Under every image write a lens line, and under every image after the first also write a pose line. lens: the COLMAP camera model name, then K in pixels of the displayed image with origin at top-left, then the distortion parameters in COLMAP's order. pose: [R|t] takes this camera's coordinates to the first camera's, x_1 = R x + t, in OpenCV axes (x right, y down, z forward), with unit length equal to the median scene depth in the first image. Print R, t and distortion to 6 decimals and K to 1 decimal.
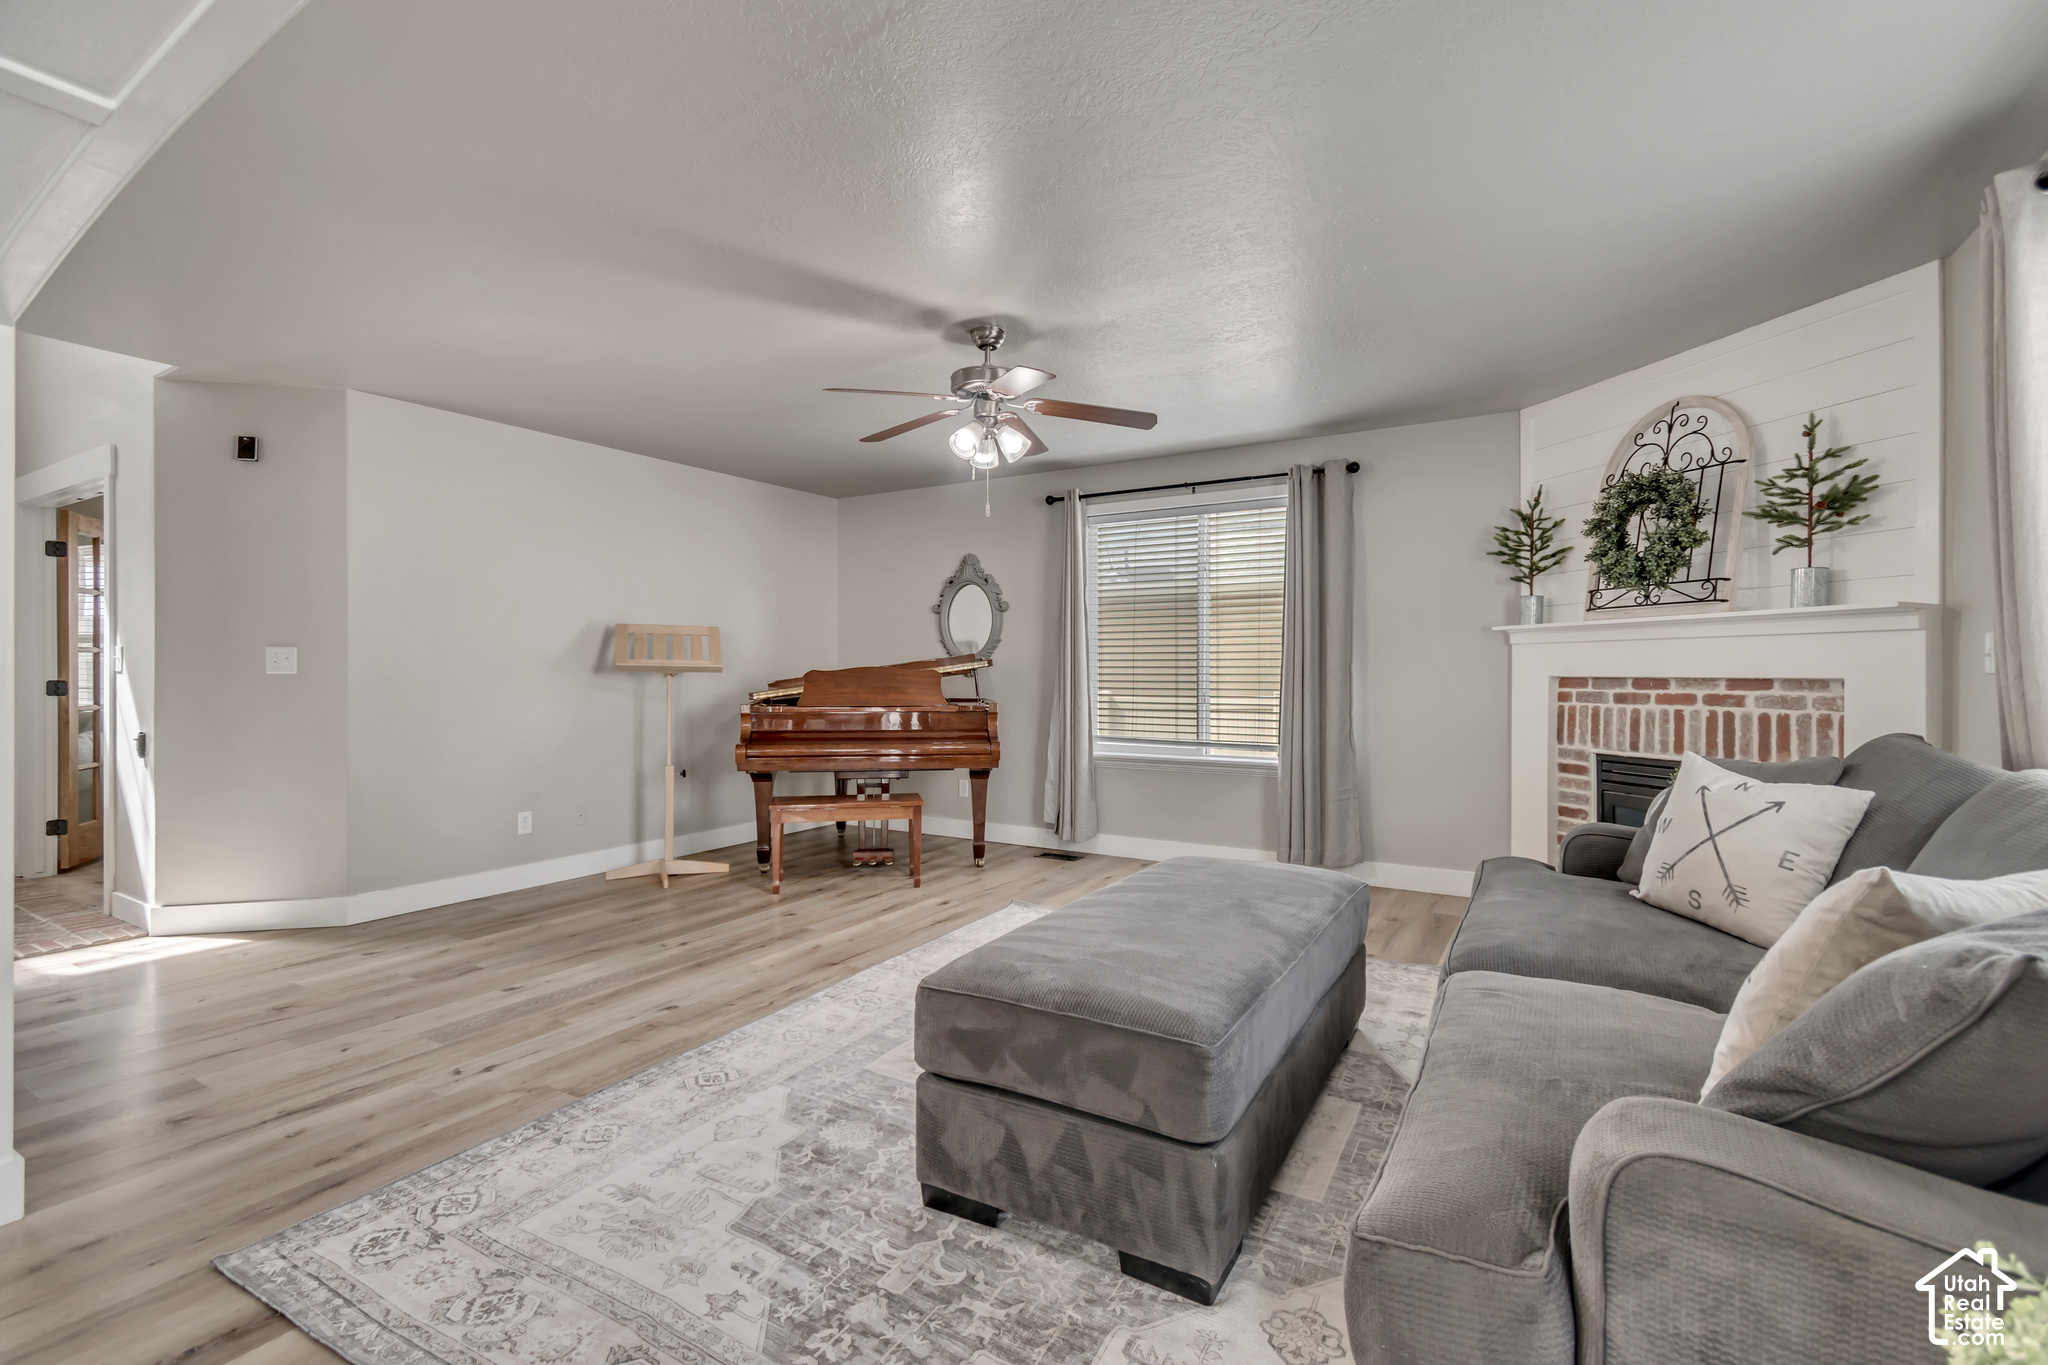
lens RADIAL K [[919.8, 0, 1029.9], [0, 919.8, 674.1], [0, 0, 1]] dist [0.009403, -0.000307]
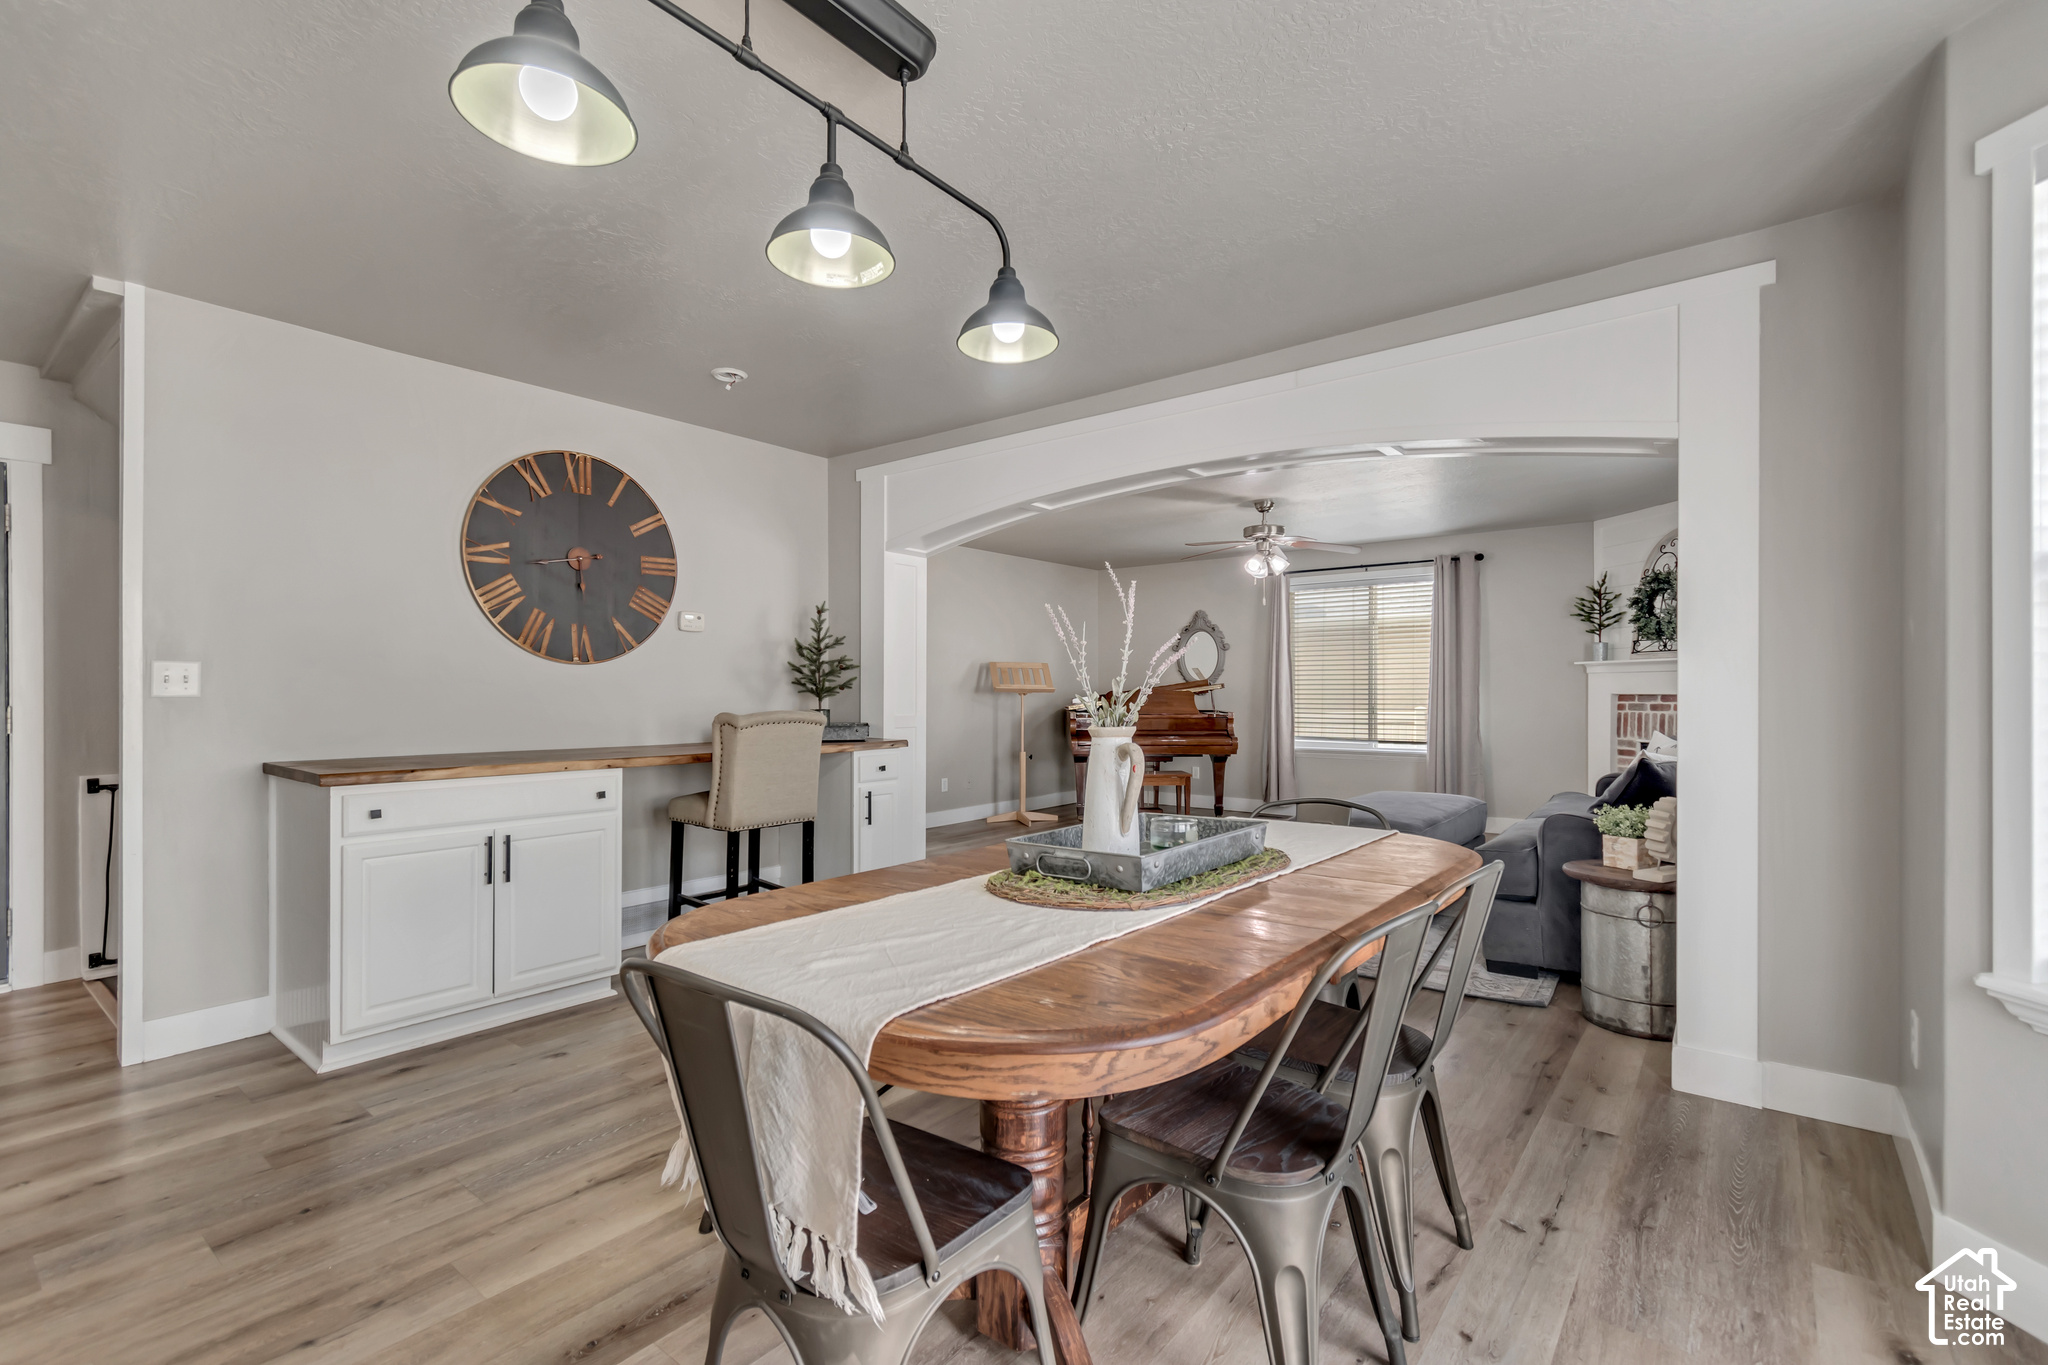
lens RADIAL K [[919.8, 0, 1026.3], [0, 919.8, 691.7], [0, 0, 1]] dist [0.009403, -0.000307]
pose [[0.992275, -0.001704, -0.124047, -0.247786], [0.001243, 0.999992, -0.003792, 0.003455], [0.124052, 0.003608, 0.992269, -0.735528]]
